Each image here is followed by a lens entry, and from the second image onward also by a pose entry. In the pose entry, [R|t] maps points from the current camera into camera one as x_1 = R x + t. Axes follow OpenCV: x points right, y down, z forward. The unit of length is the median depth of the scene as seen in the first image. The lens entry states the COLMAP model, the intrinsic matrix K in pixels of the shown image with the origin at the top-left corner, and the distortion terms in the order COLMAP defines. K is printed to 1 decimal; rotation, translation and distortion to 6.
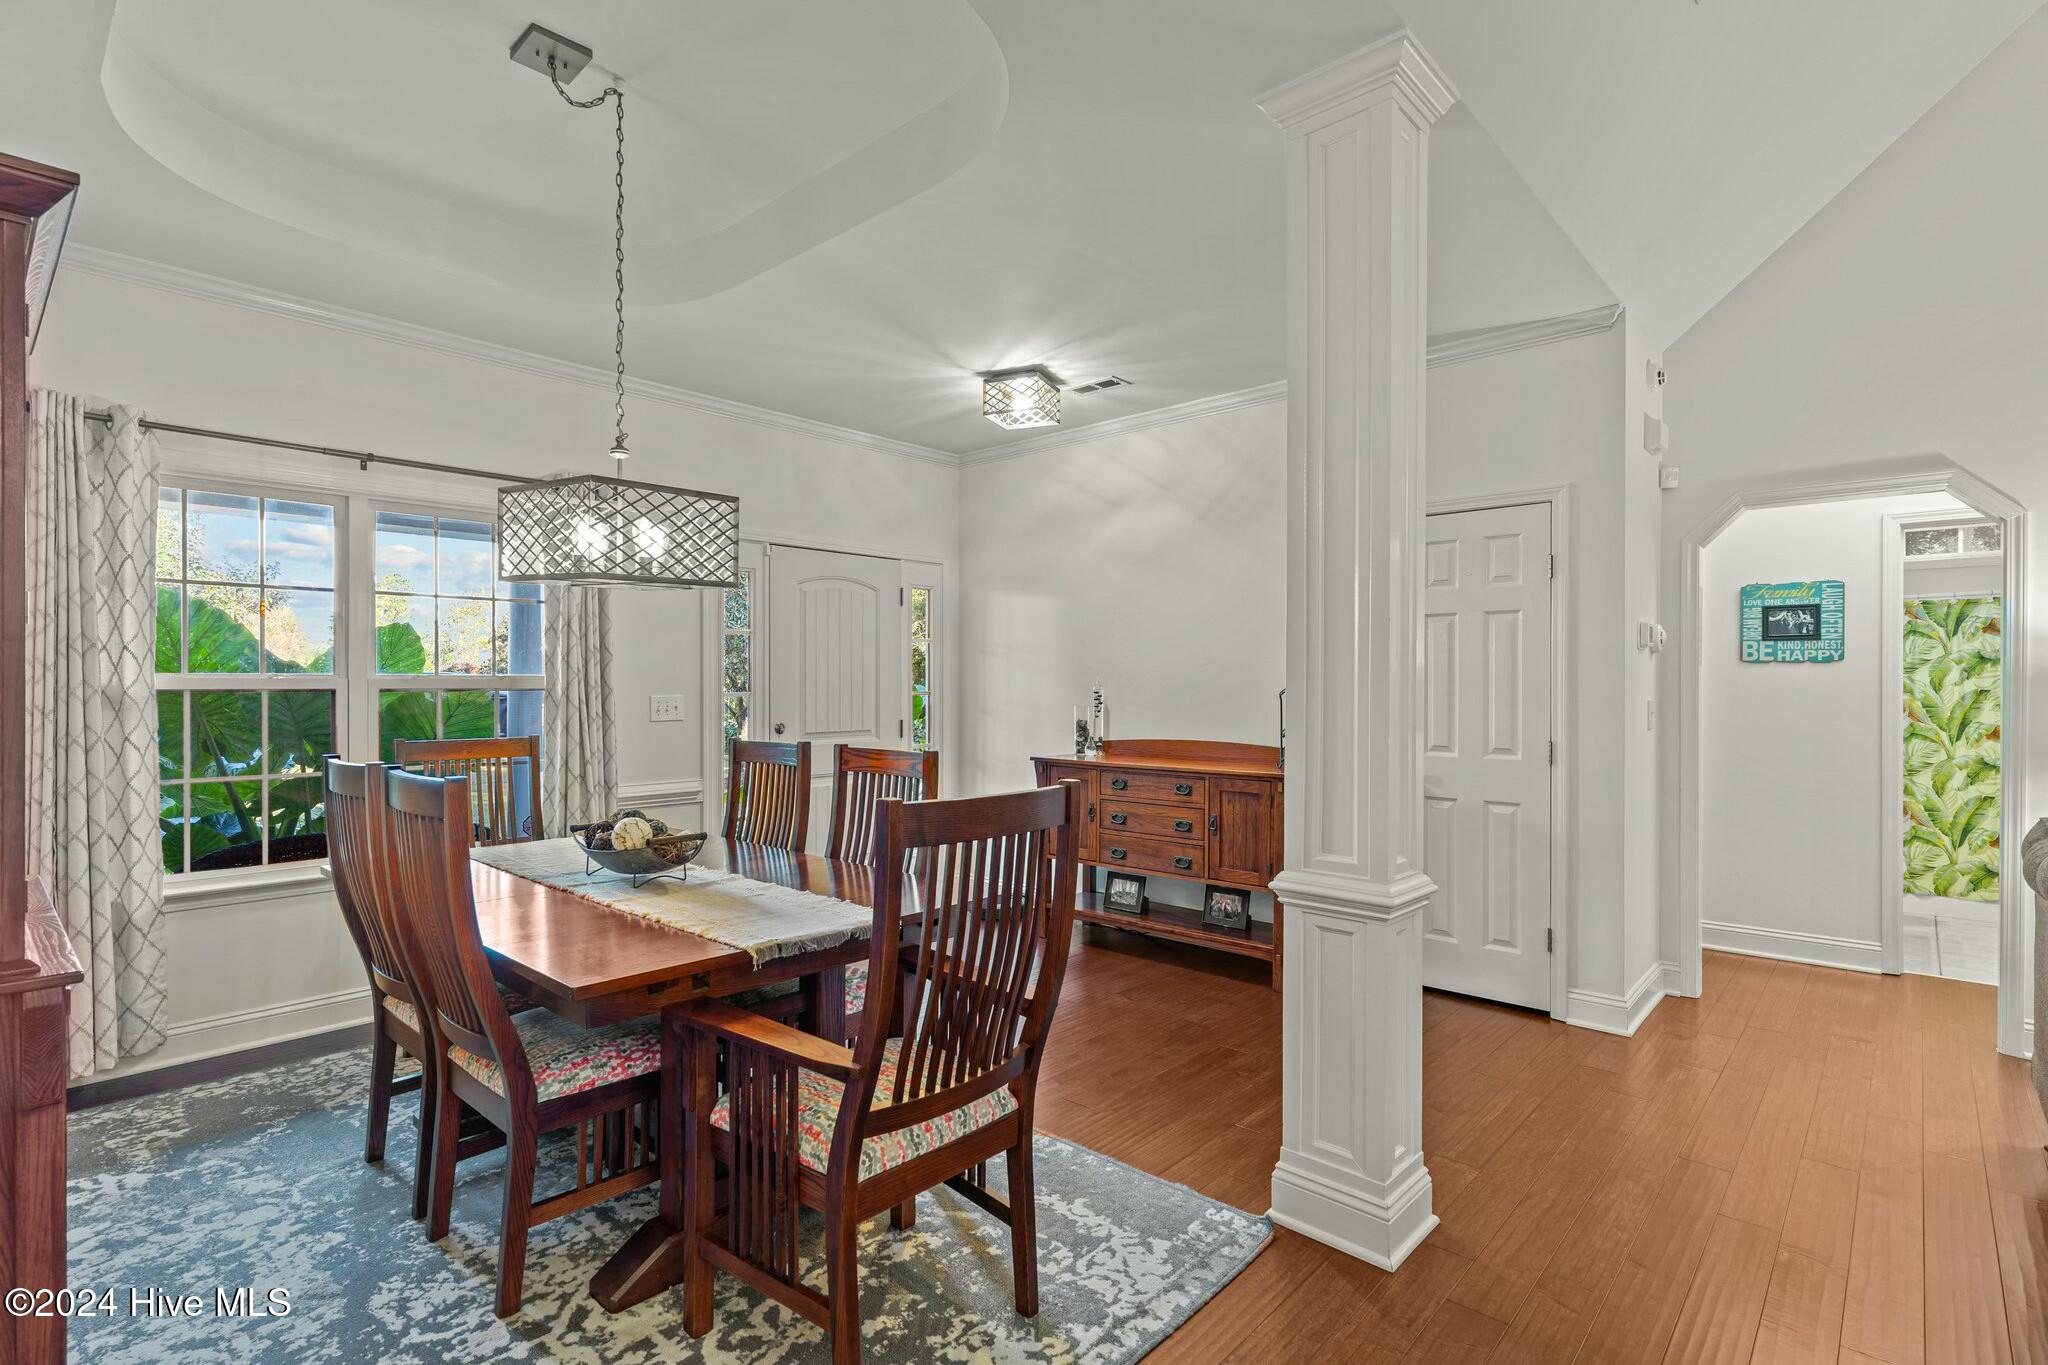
lens RADIAL K [[980.0, 0, 1010.6], [0, 980.0, 685.9], [0, 0, 1]] dist [0.005901, -0.001250]
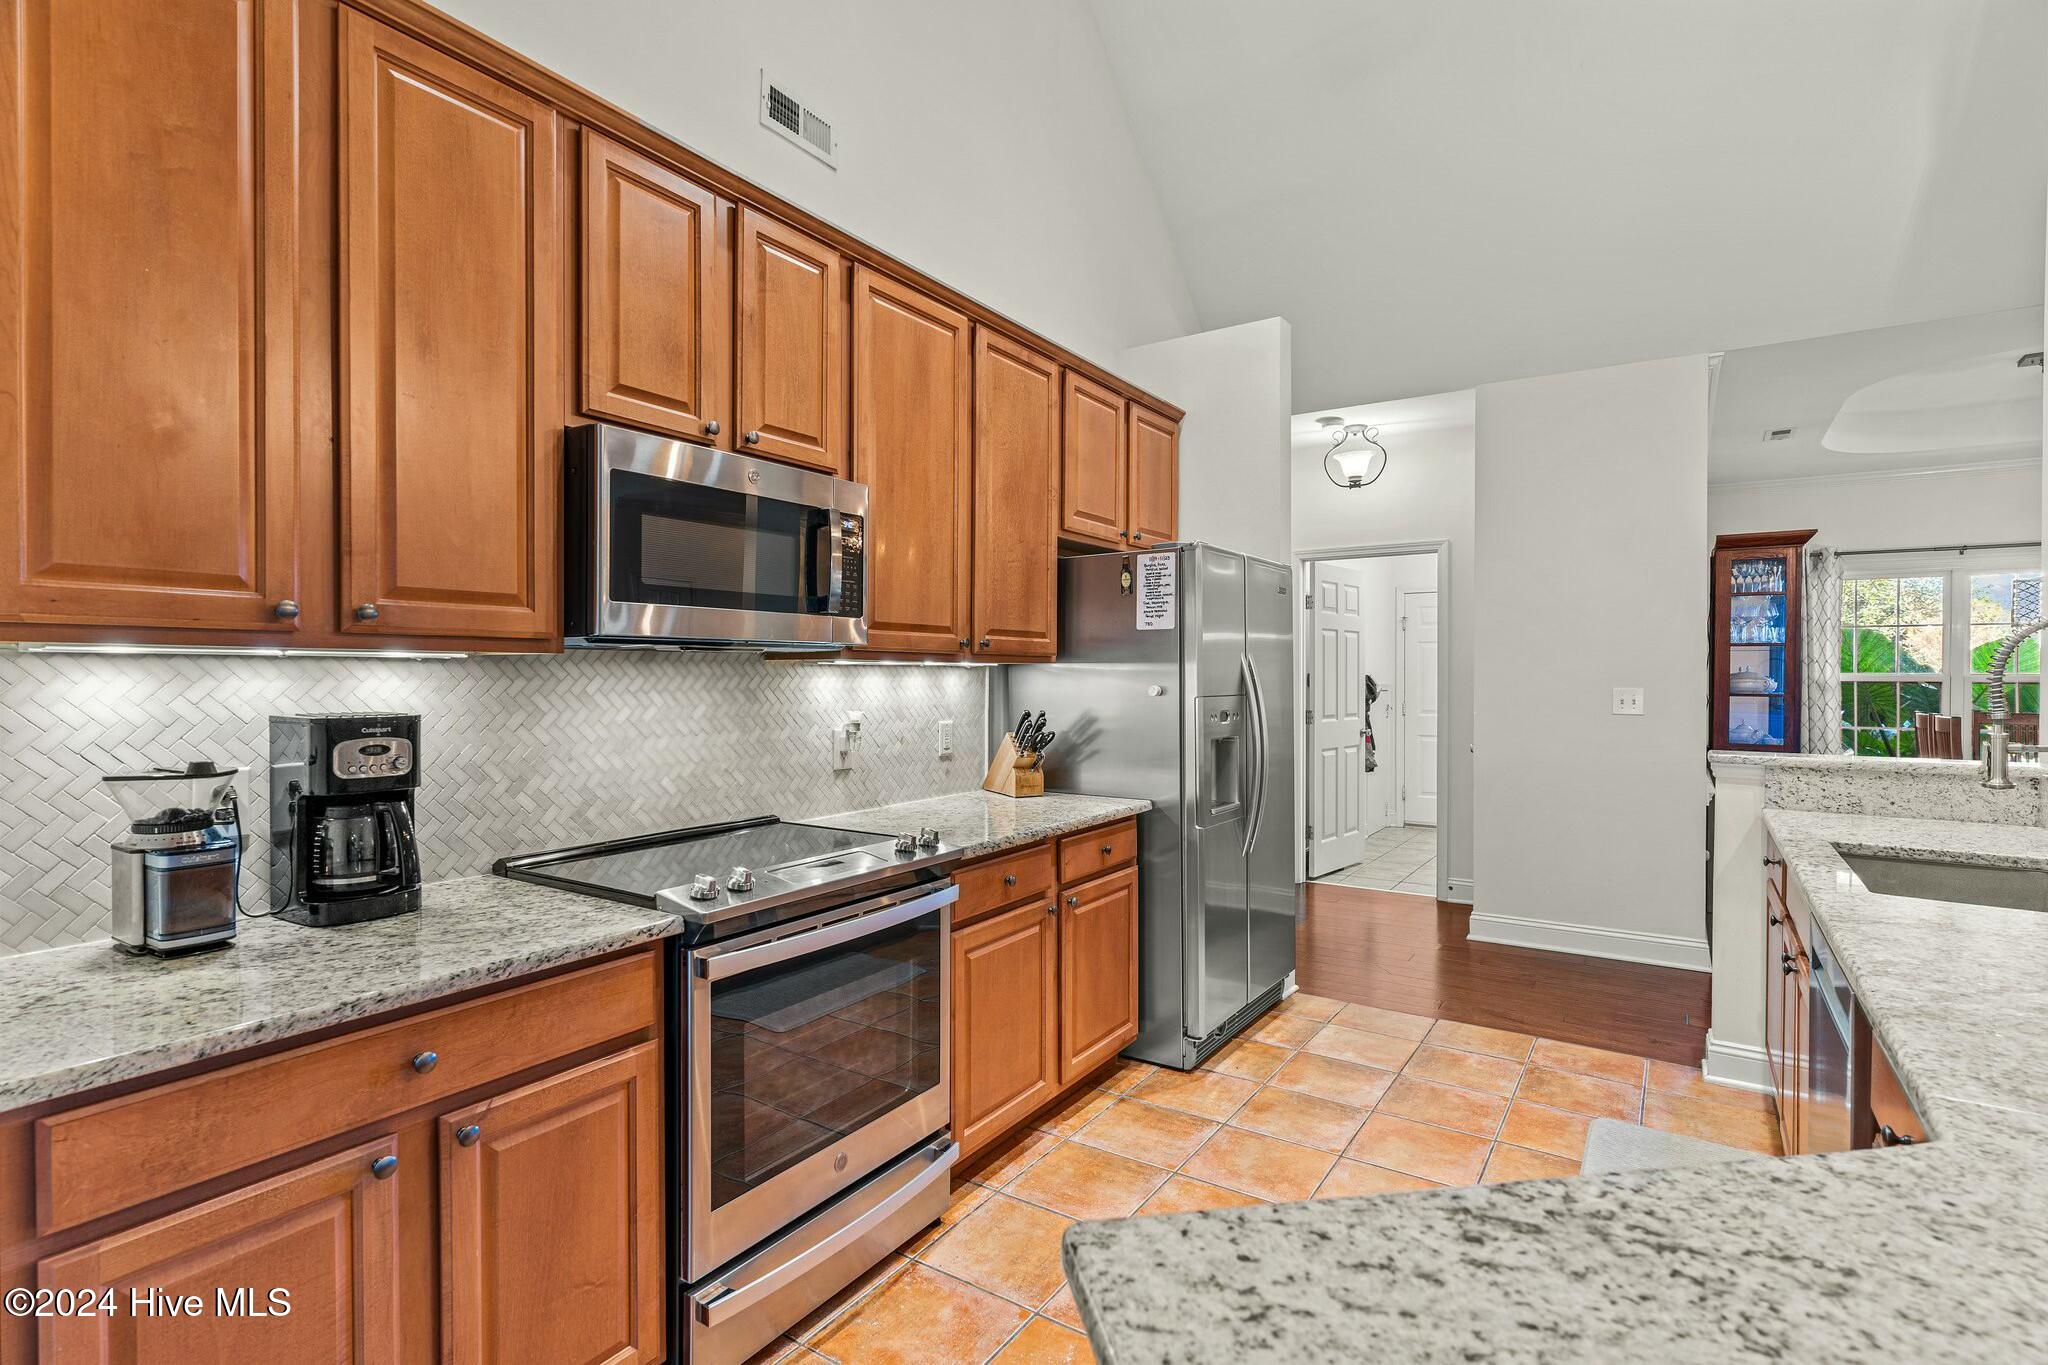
lens RADIAL K [[980.0, 0, 1017.1], [0, 980.0, 680.0], [0, 0, 1]] dist [0.005901, -0.001250]
pose [[0.150232, 0.005595, -0.988635, 0.638894], [-0.008838, 0.999952, 0.004316, 0.005574], [0.988611, 0.008089, 0.150275, -0.713474]]
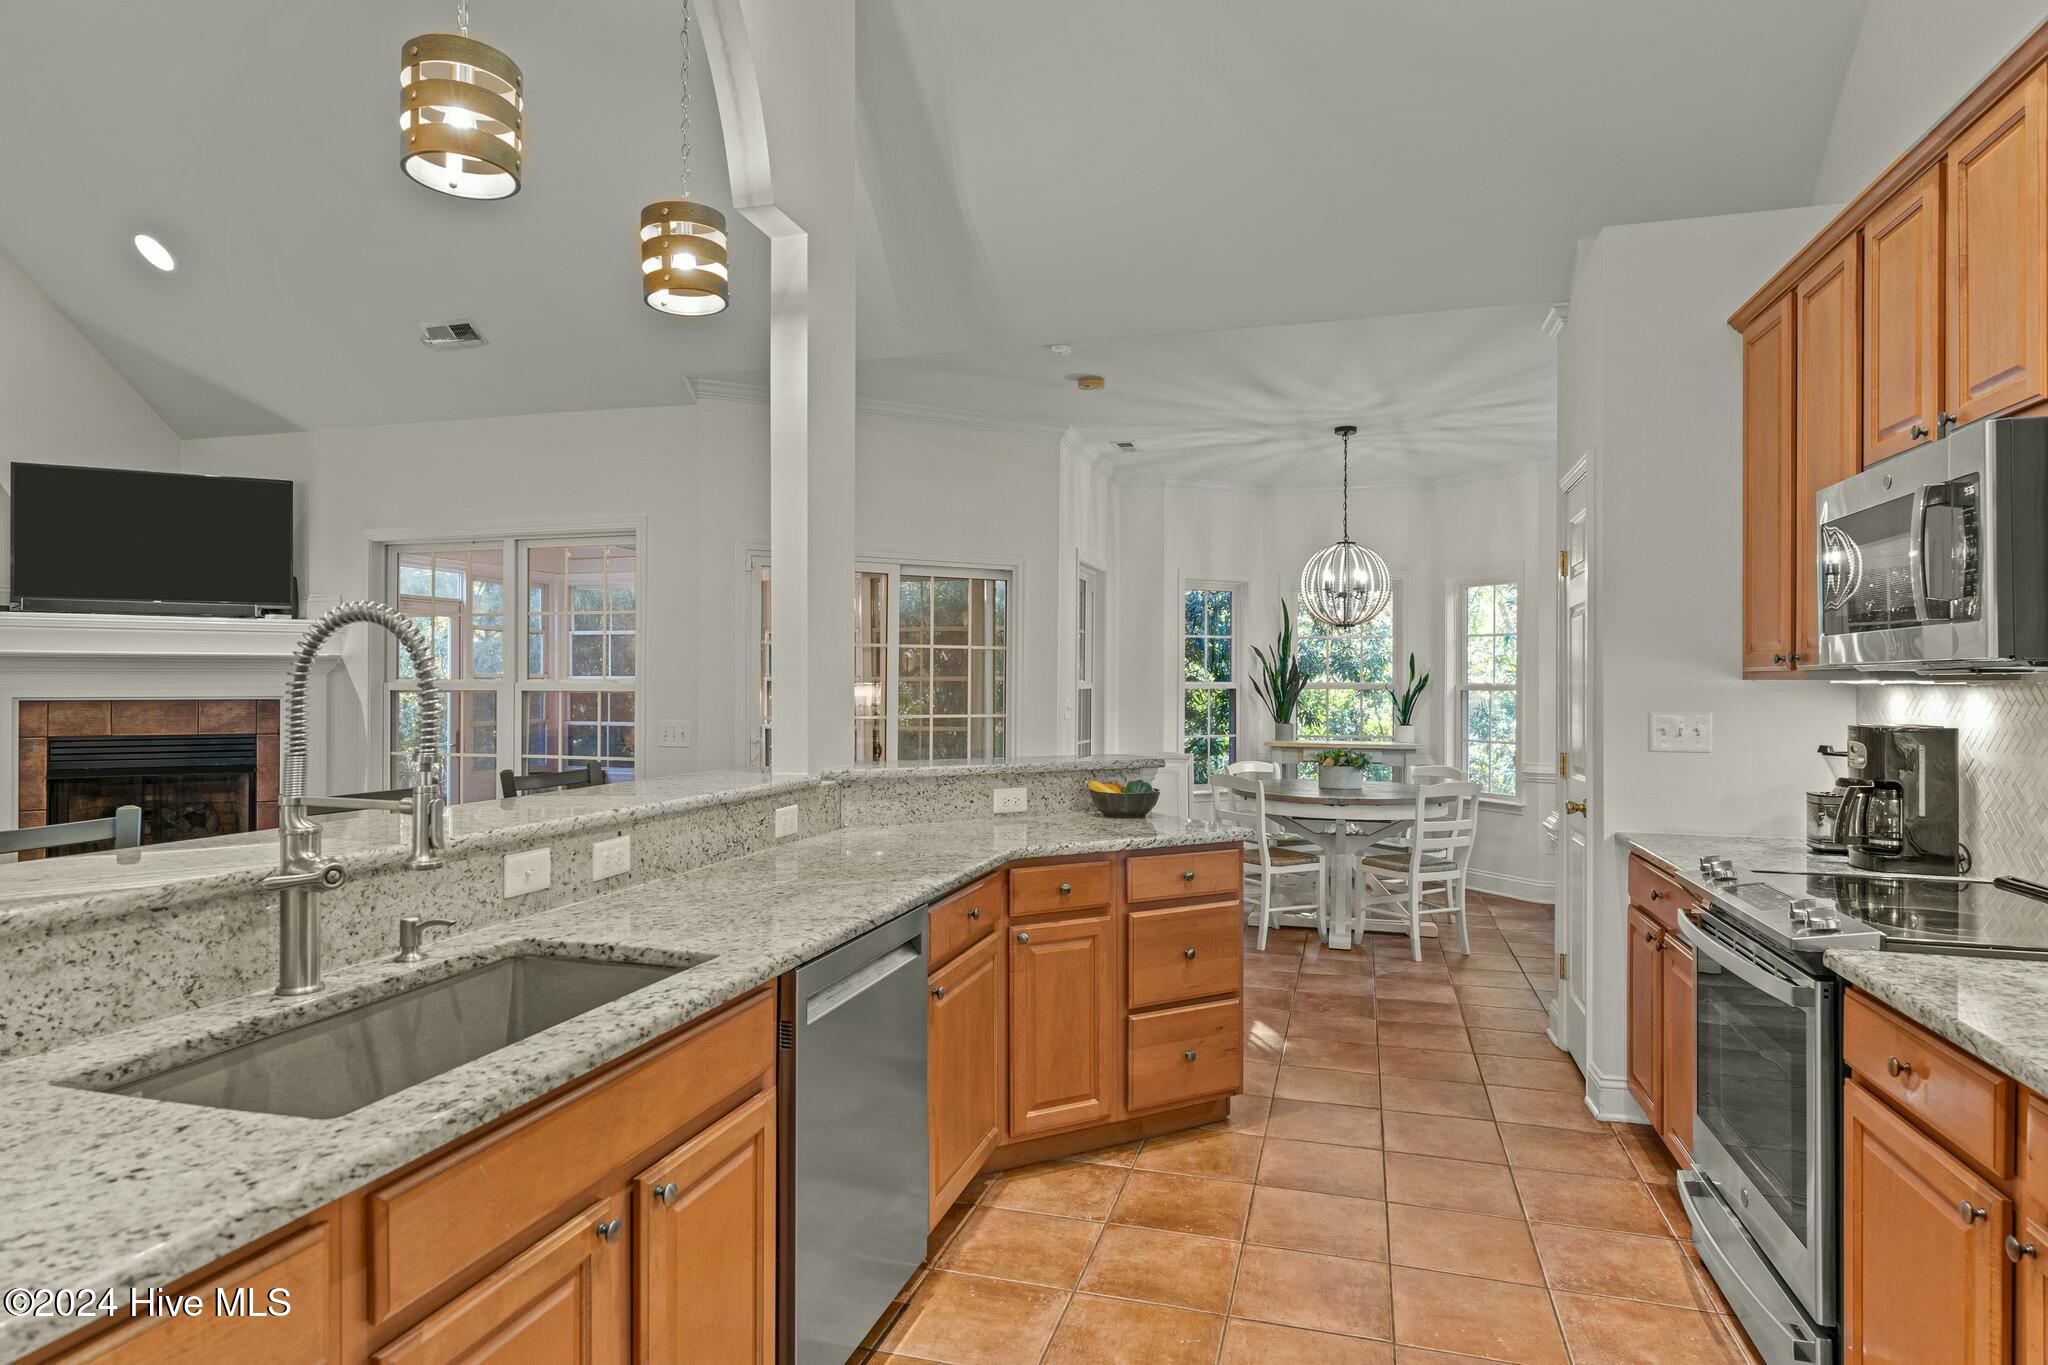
lens RADIAL K [[1143.7, 0, 1022.0], [0, 1143.7, 679.4], [0, 0, 1]] dist [0.002288, -0.001403]
pose [[-0.441664, -0.003704, 0.897173, -0.106654], [0.000390, 0.999991, 0.004320, -0.004980], [-0.897181, 0.002258, -0.441658, -0.224088]]
